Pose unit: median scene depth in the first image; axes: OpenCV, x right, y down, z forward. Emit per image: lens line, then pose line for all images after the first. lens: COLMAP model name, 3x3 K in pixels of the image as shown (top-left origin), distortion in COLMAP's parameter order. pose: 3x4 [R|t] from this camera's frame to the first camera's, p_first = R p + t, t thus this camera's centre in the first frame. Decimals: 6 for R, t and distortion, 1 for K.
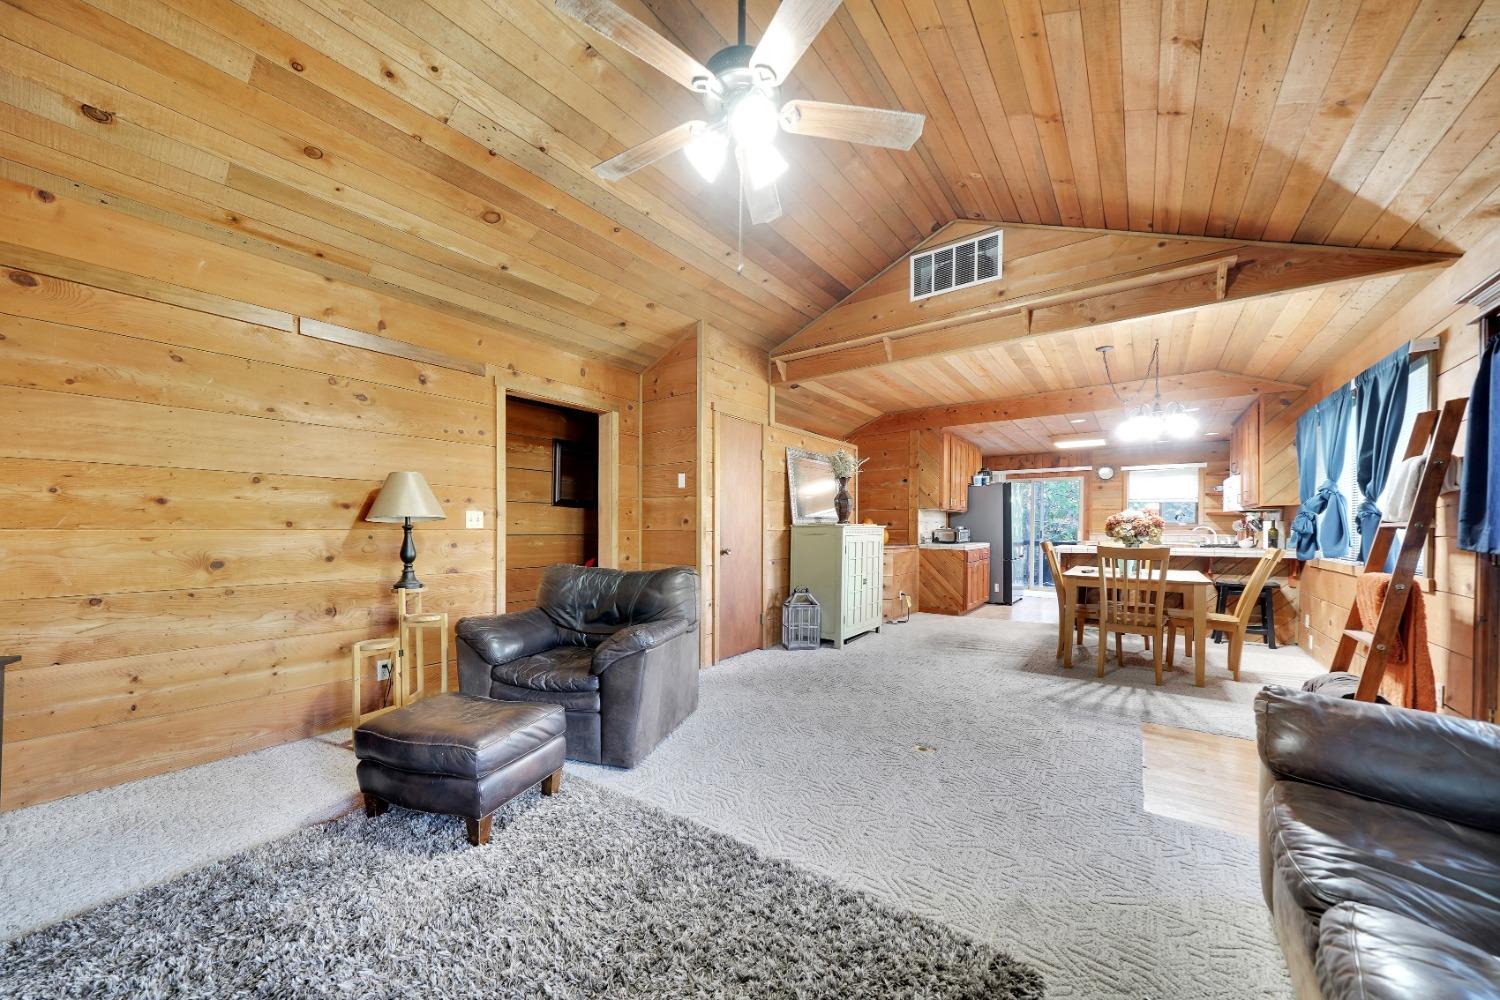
lens RADIAL K [[531.1, 0, 724.4], [0, 531.1, 527.3], [0, 0, 1]] dist [0.002098, 0.000111]
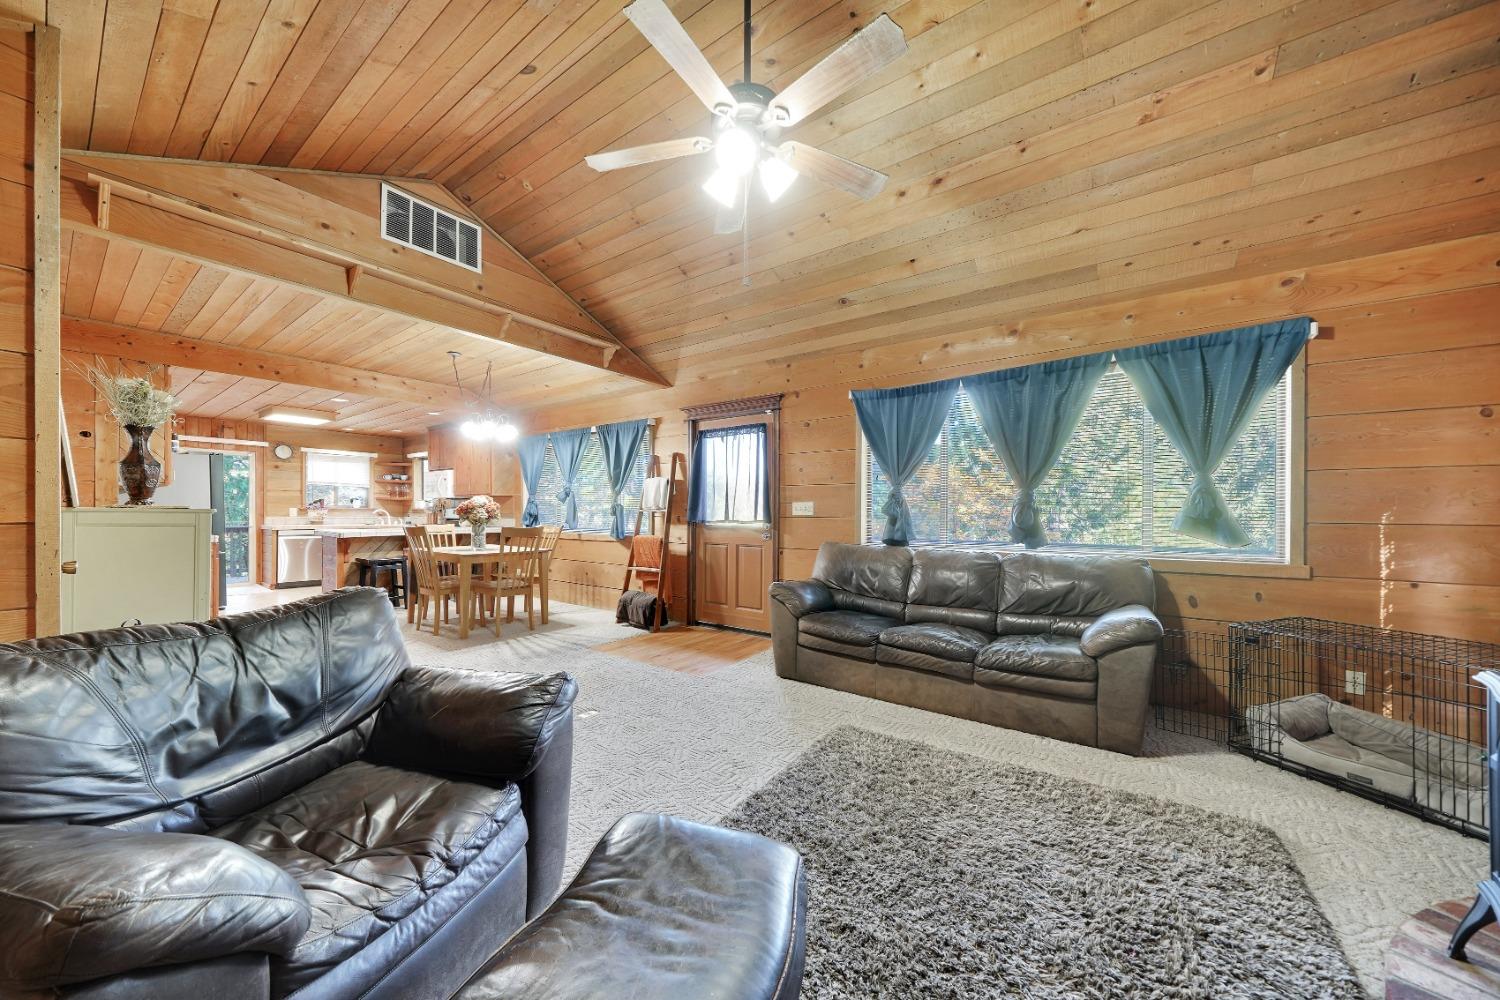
lens RADIAL K [[531.1, 0, 740.3], [0, 531.1, 510.7], [0, 0, 1]] dist [0.002098, 0.000111]
pose [[-0.025063, -0.003129, 0.999681, -0.499543], [-0.001256, 0.999994, 0.003098, -0.006359], [-0.999685, -0.001178, -0.025067, 0.481411]]
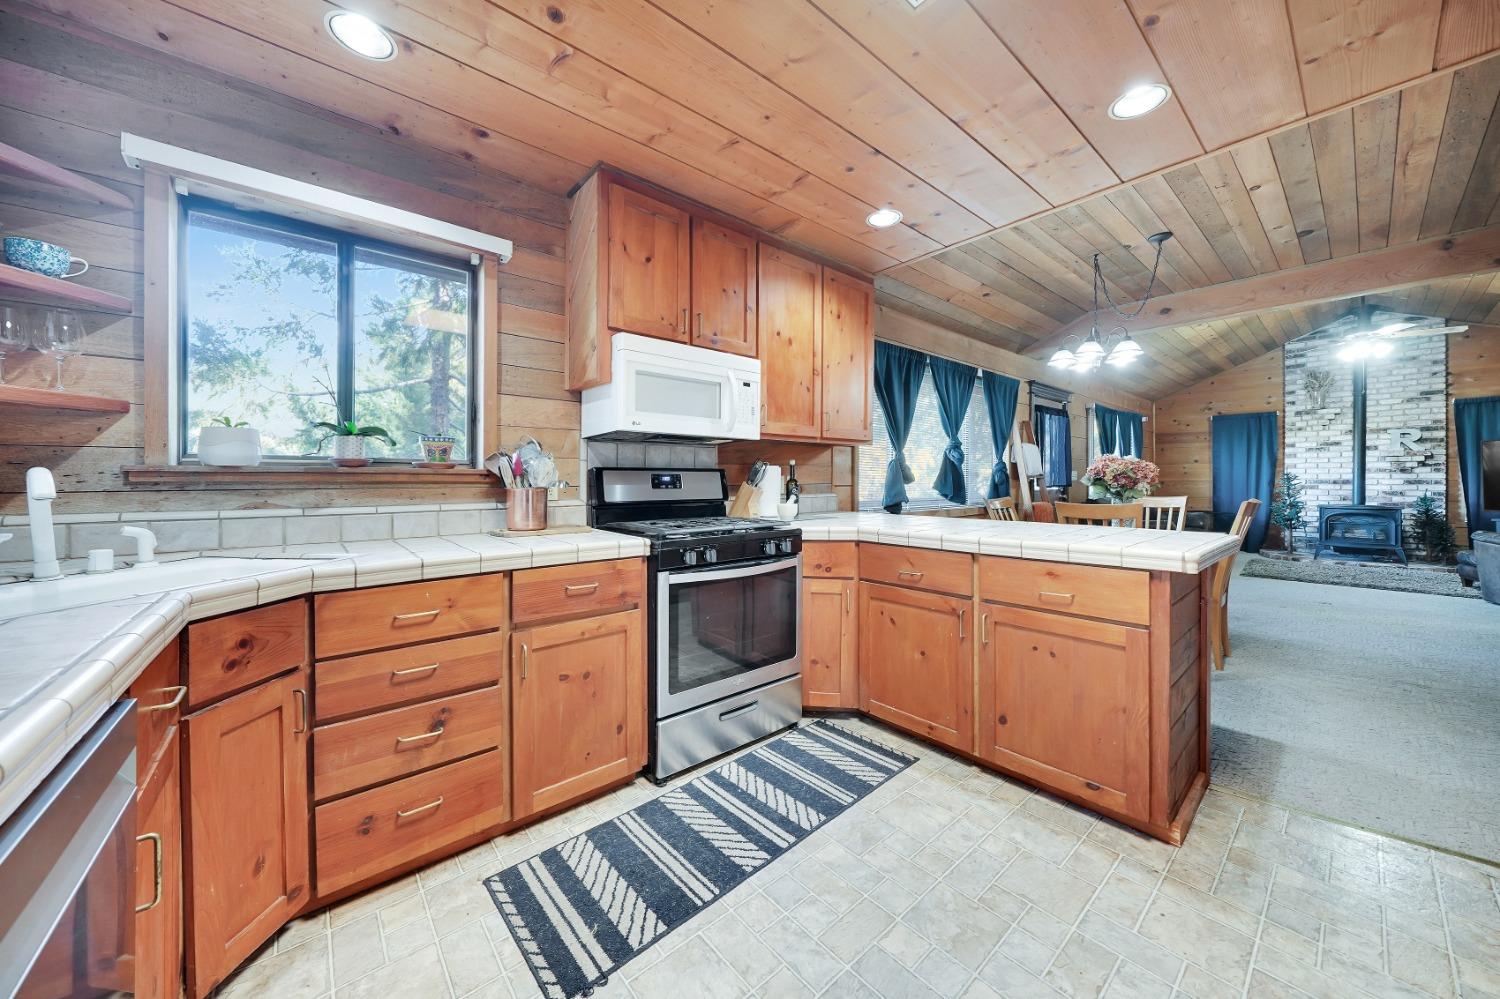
lens RADIAL K [[531.1, 0, 742.5], [0, 531.1, 478.9], [0, 0, 1]] dist [0.002098, 0.000111]
pose [[-0.977516, 0.001901, 0.210854, 1.282839], [0.002390, 0.999995, 0.002063, 0.003586], [-0.210849, 0.002521, -0.977515, 2.092377]]
